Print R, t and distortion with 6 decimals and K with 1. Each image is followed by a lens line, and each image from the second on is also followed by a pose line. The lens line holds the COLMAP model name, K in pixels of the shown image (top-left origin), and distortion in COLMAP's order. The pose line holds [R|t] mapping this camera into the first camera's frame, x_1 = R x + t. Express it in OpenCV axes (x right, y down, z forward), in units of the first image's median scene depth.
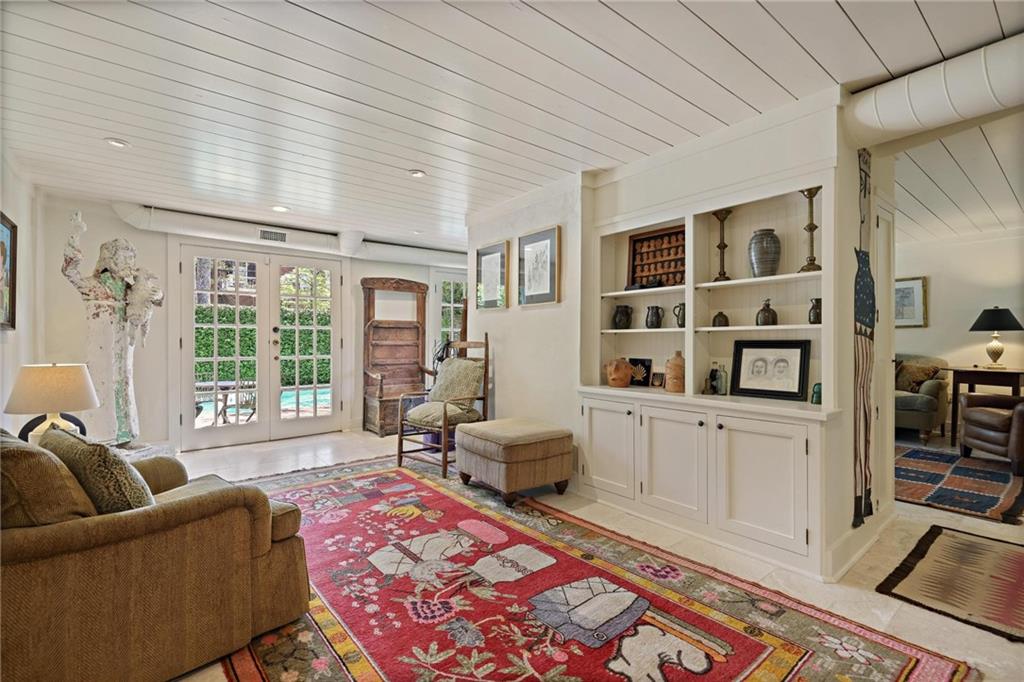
lens RADIAL K [[465.5, 0, 518.7], [0, 465.5, 342.3], [0, 0, 1]] dist [0.005586, 0.000914]
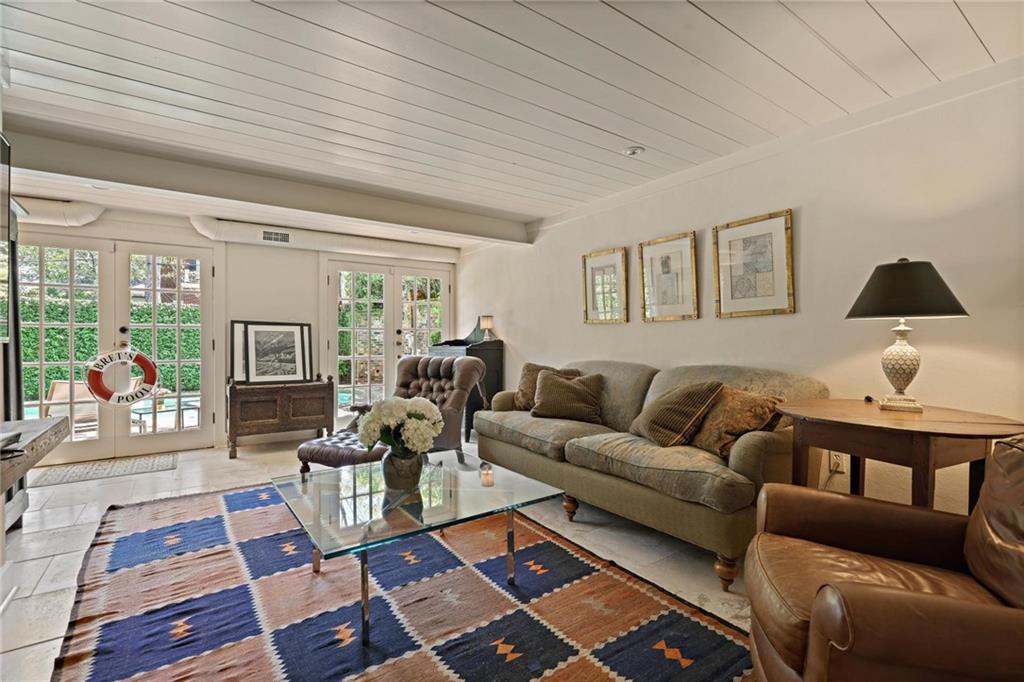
lens RADIAL K [[465.5, 0, 511.3], [0, 465.5, 342.0], [0, 0, 1]] dist [0.005586, 0.000914]
pose [[0.996727, -0.001787, -0.080824, 0.621196], [0.001681, 0.999998, -0.001386, -0.002333], [0.080826, 0.001246, 0.996727, 0.495060]]
